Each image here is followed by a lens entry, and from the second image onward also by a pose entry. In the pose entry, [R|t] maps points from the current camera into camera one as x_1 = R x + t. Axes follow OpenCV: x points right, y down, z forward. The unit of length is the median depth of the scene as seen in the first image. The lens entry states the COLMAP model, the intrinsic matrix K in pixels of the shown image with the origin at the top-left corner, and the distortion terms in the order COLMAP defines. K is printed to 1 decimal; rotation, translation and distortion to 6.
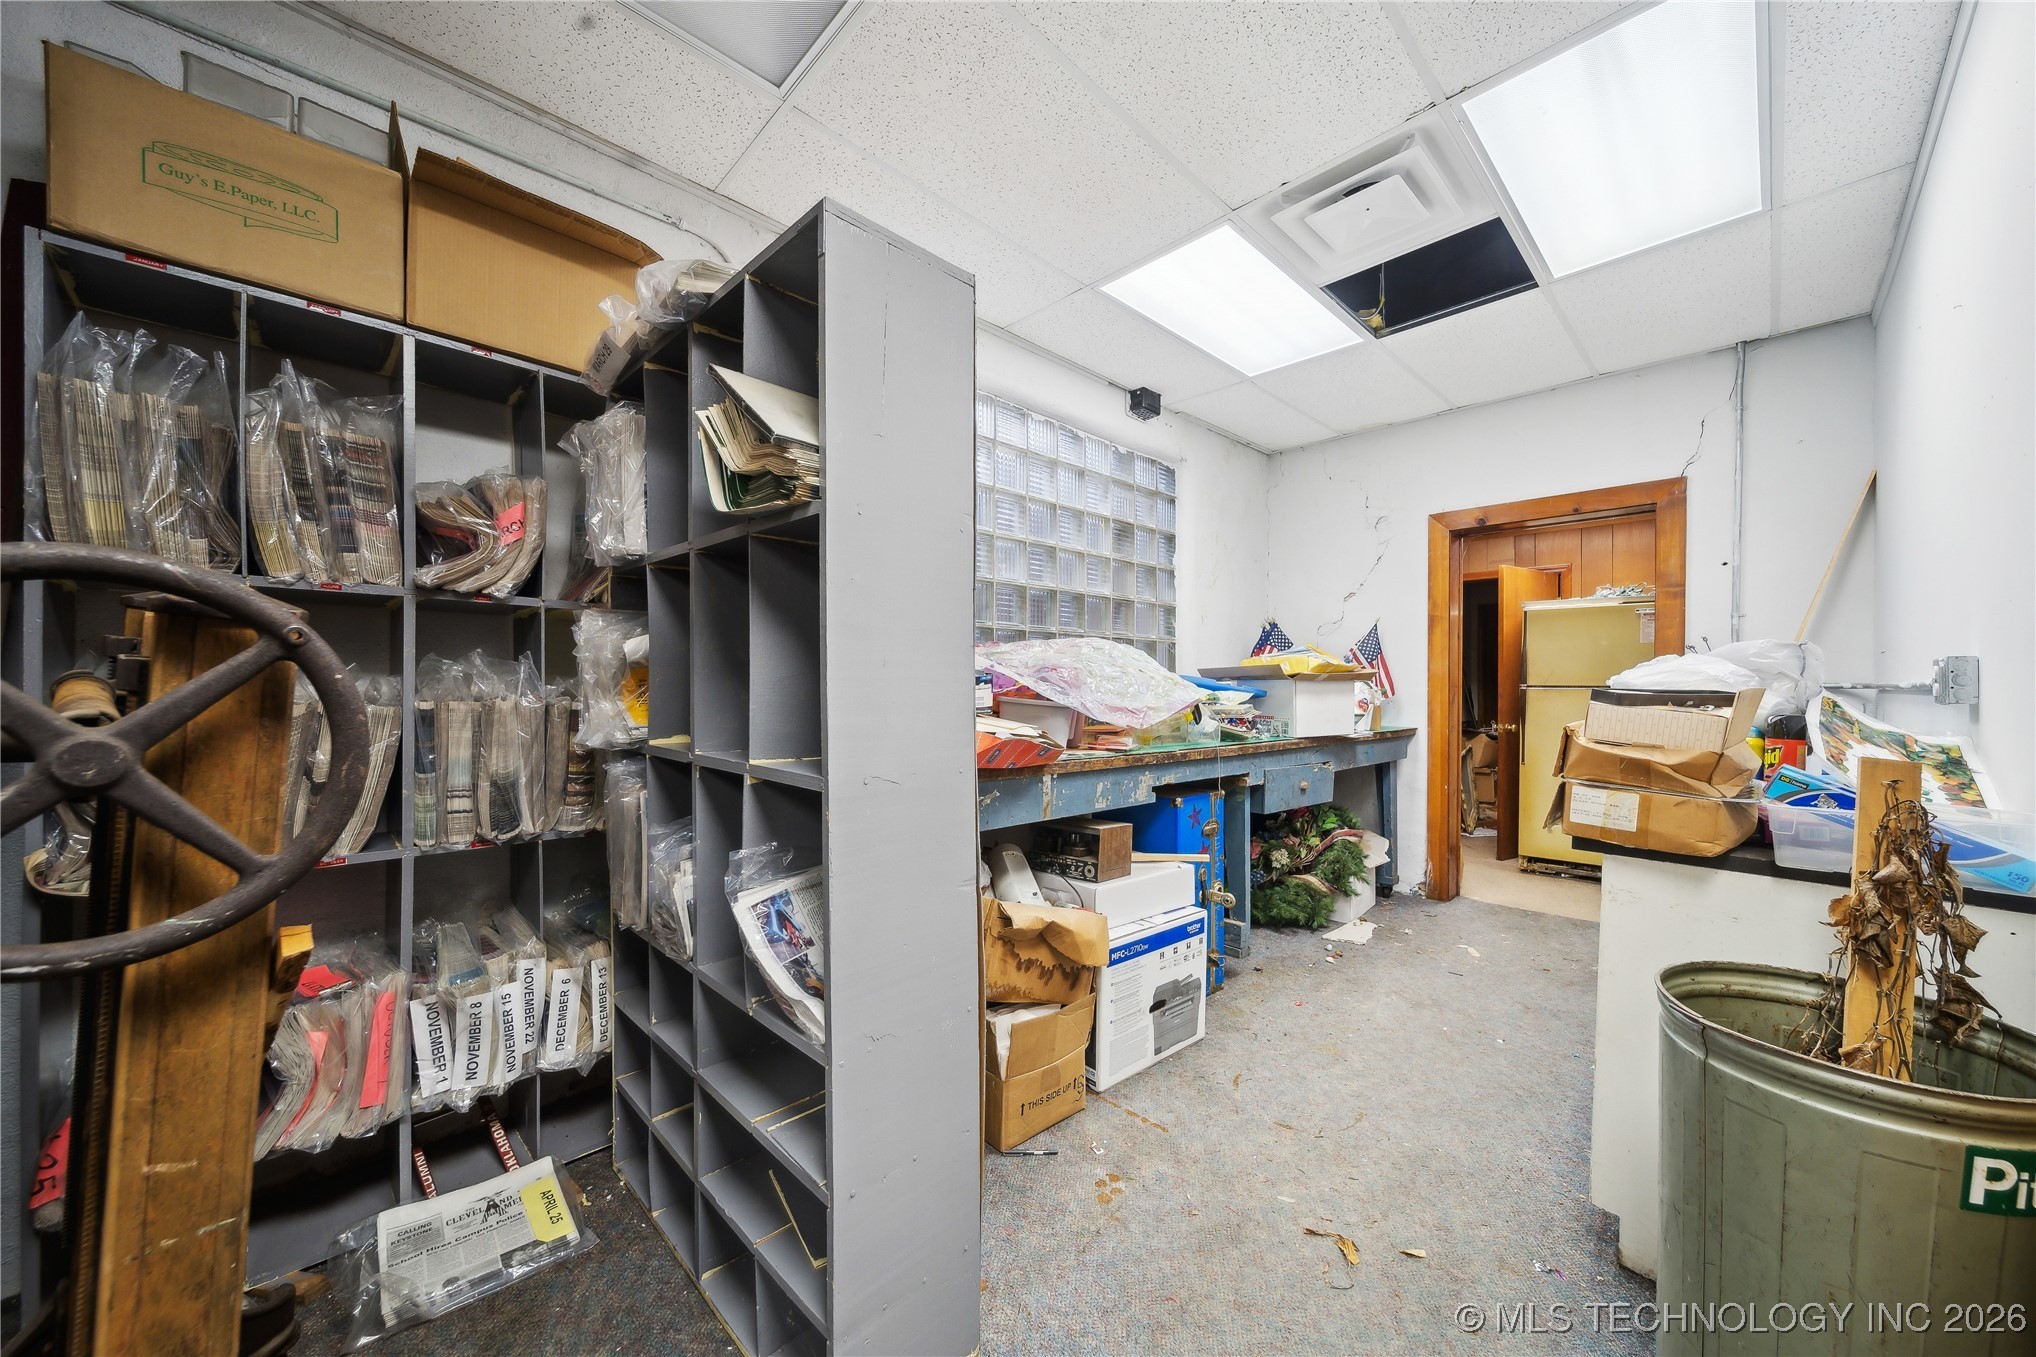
lens RADIAL K [[733.2, 0, 1019.2], [0, 733.2, 686.3], [0, 0, 1]] dist [0.000615, -0.001569]
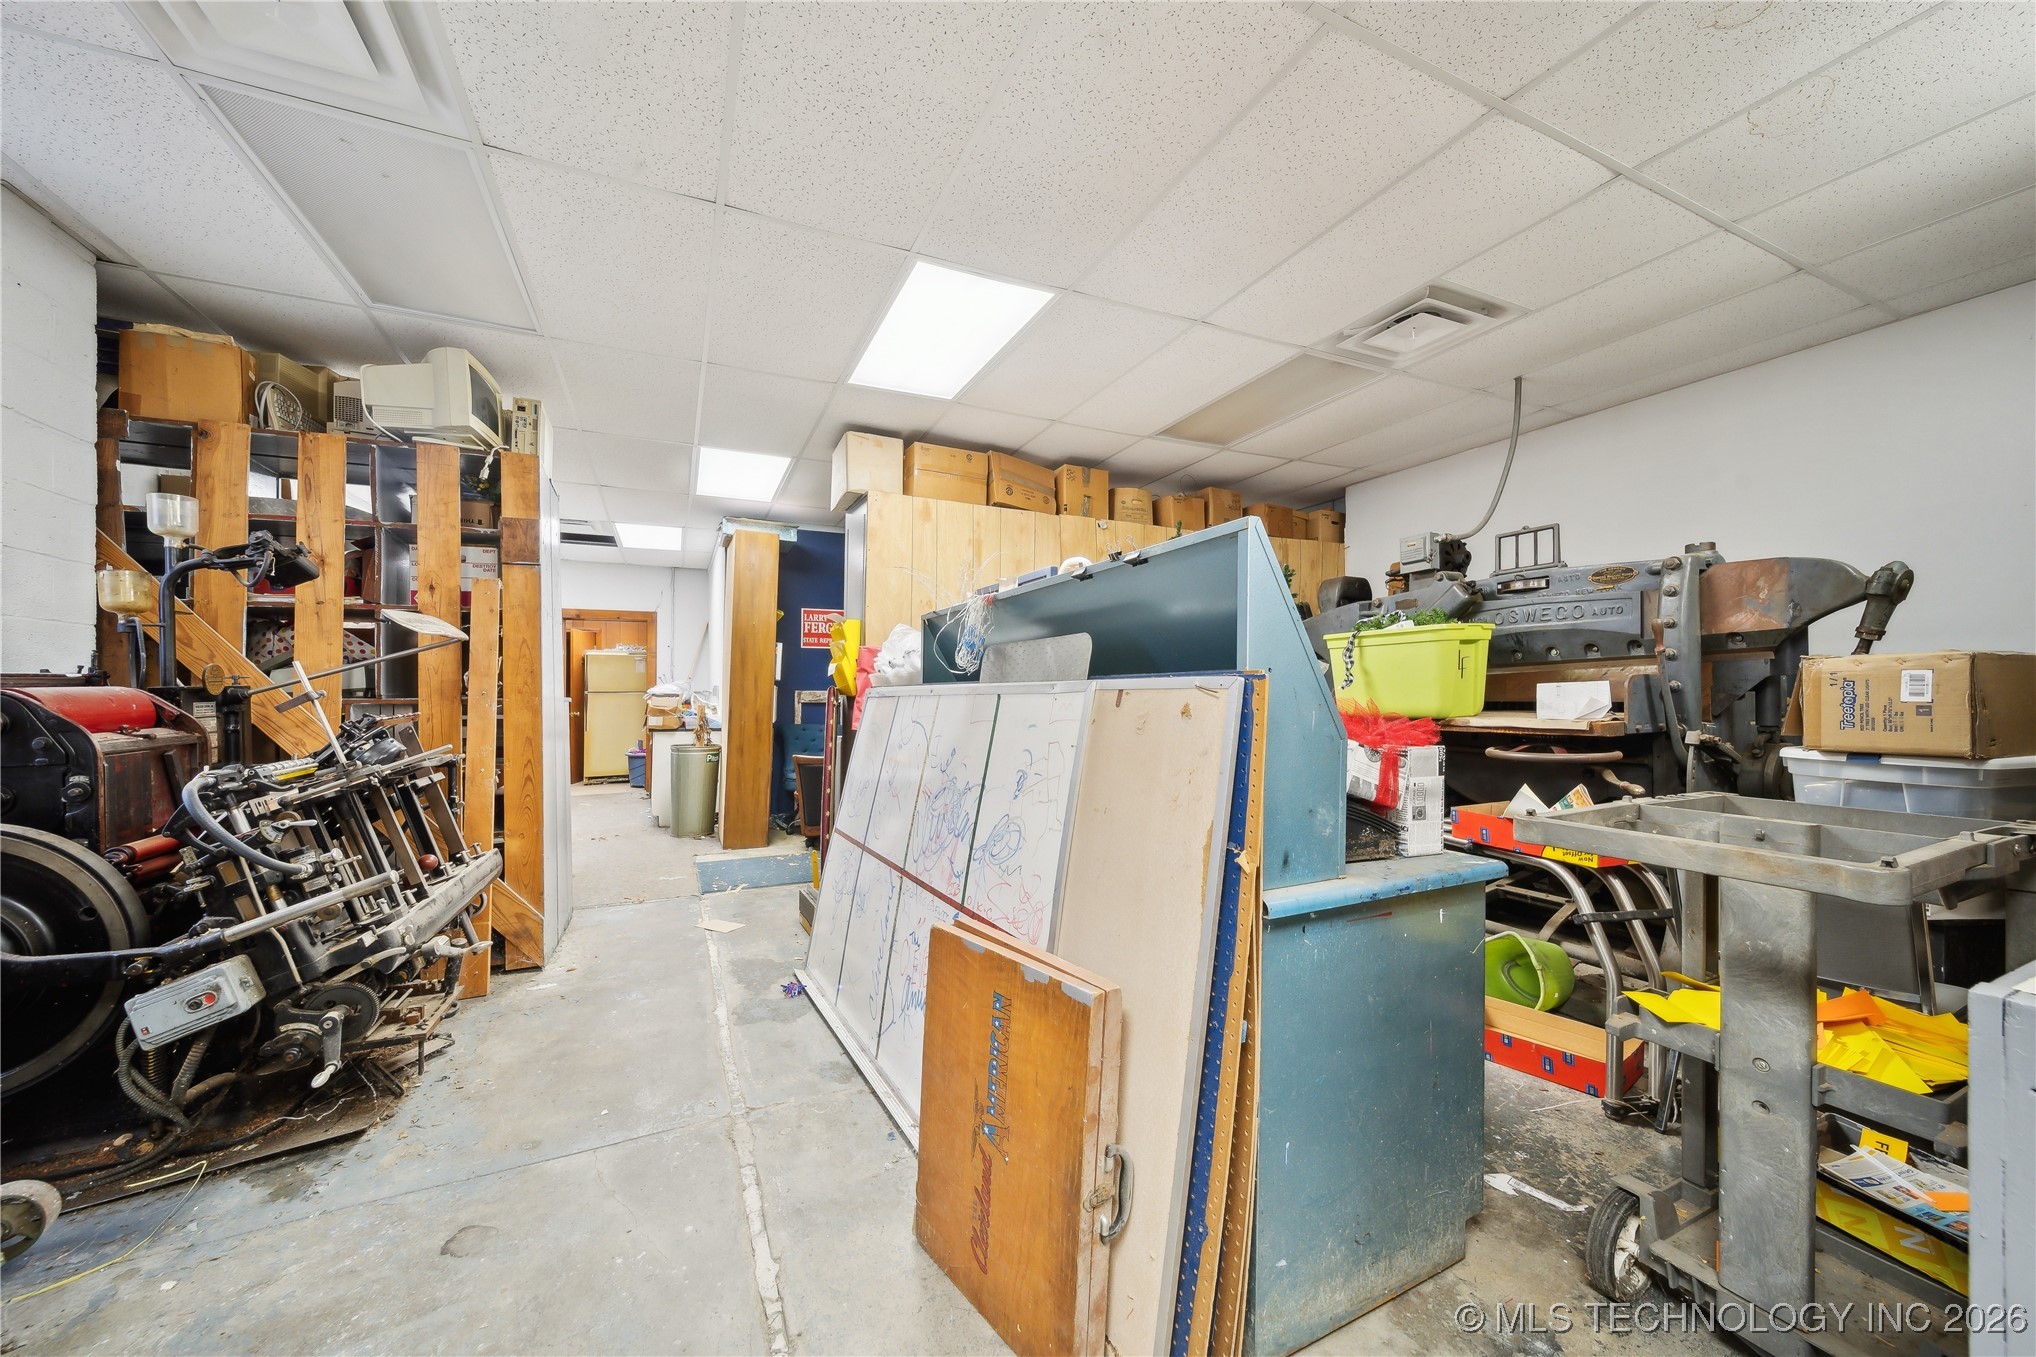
lens RADIAL K [[733.2, 0, 1019.6], [0, 733.2, 687.3], [0, 0, 1]] dist [0.000615, -0.001569]
pose [[0.328813, -0.007844, 0.944362, -1.217204], [0.013112, 0.999907, 0.003740, -0.011398], [-0.944304, 0.011152, 0.328886, -1.159586]]
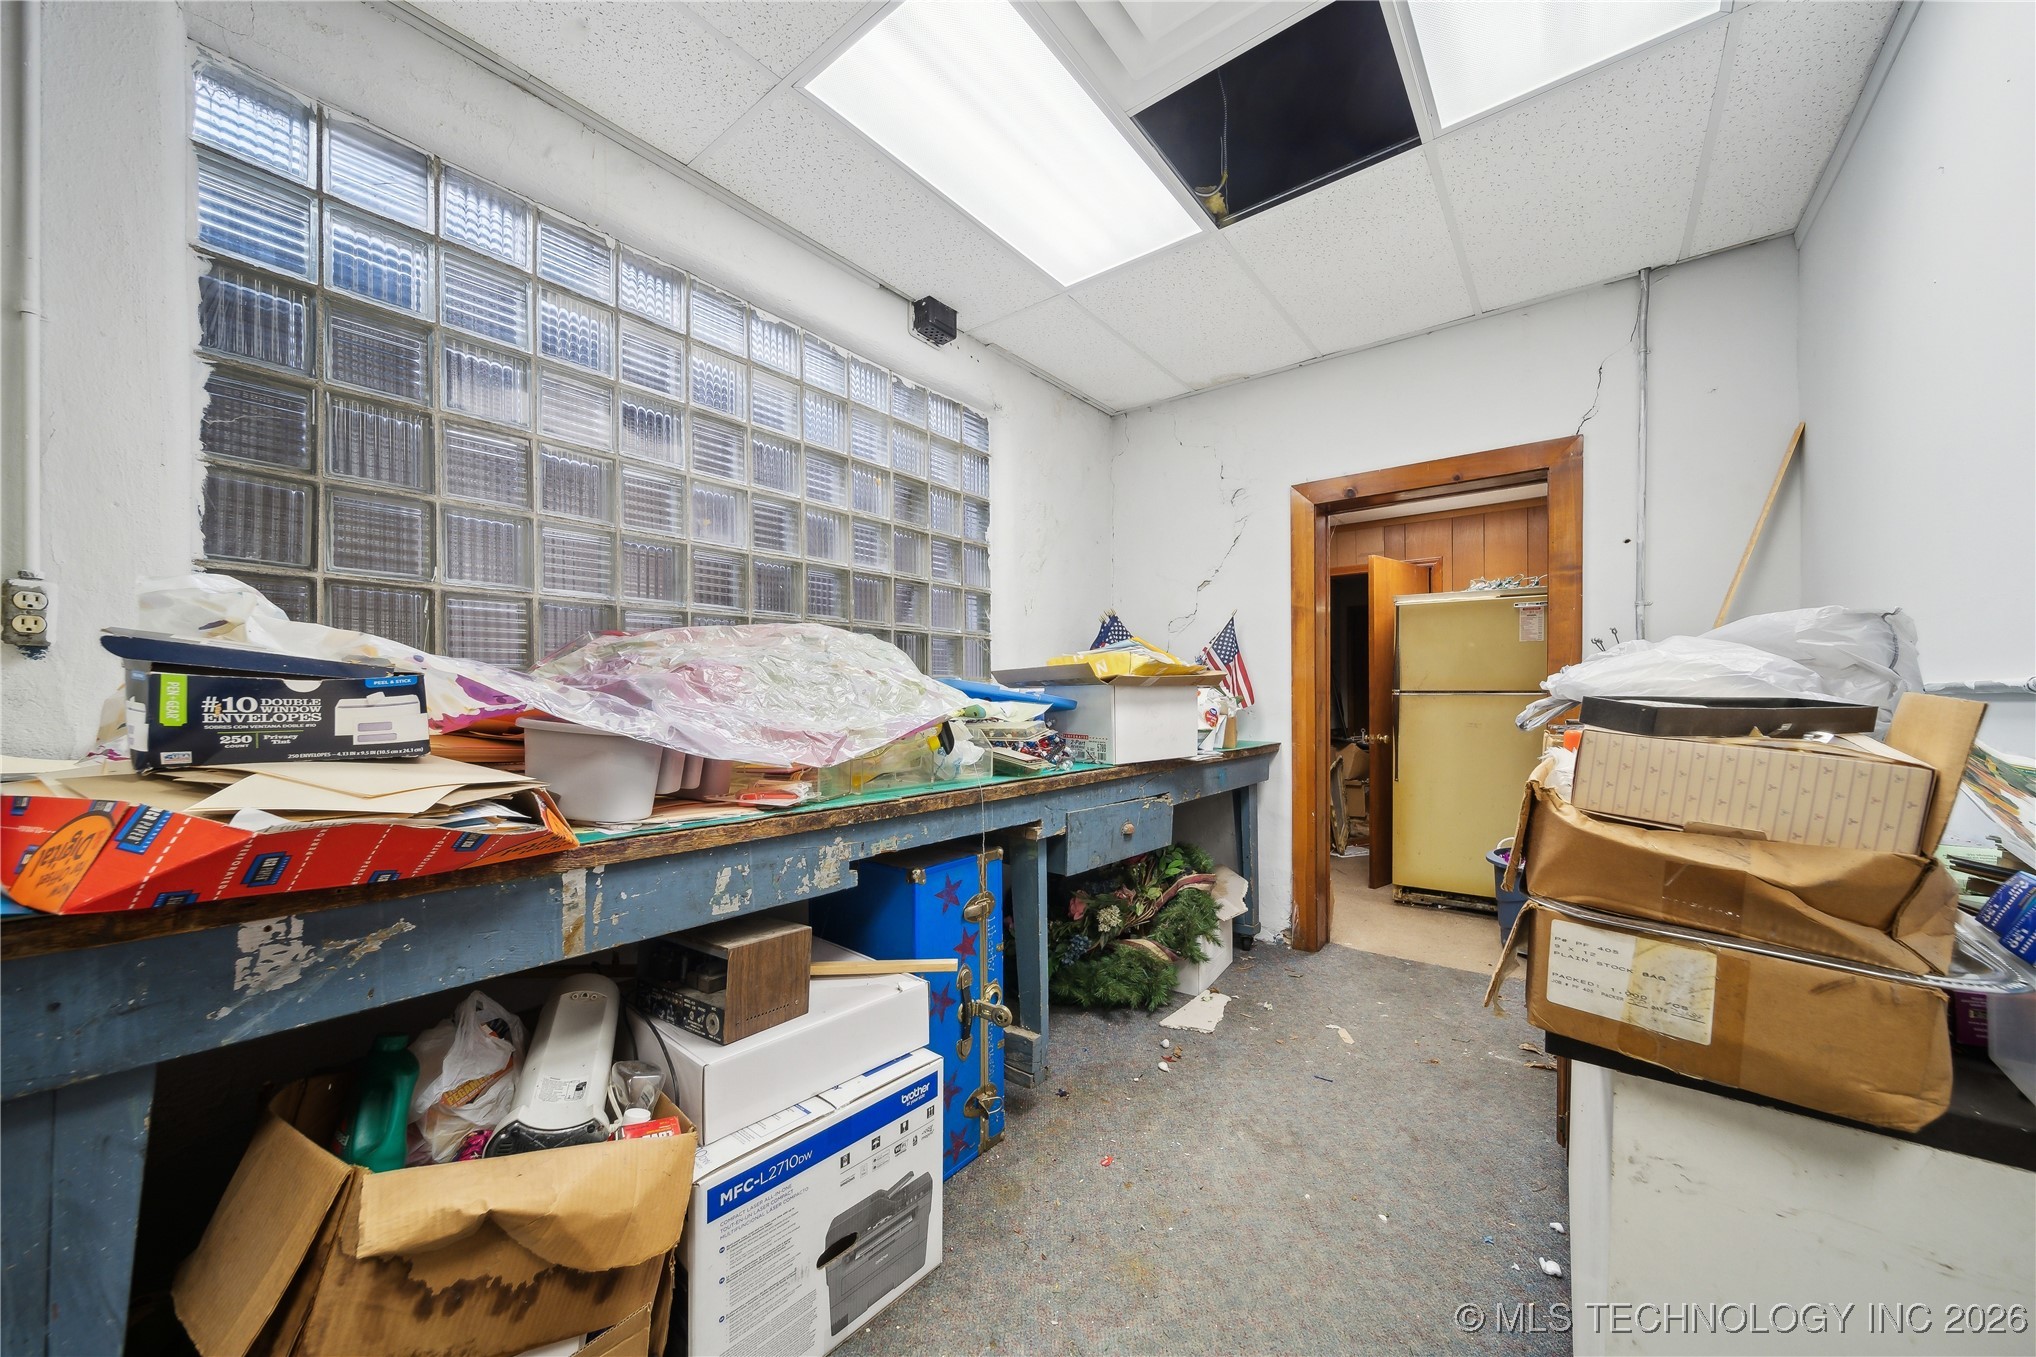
lens RADIAL K [[733.2, 0, 1016.1], [0, 733.2, 691.8], [0, 0, 1]] dist [0.000615, -0.001569]
pose [[0.990986, -0.006456, 0.133810, 0.180379], [0.006930, 0.999971, -0.003079, -0.000505], [-0.133786, 0.003979, 0.991002, 0.288833]]
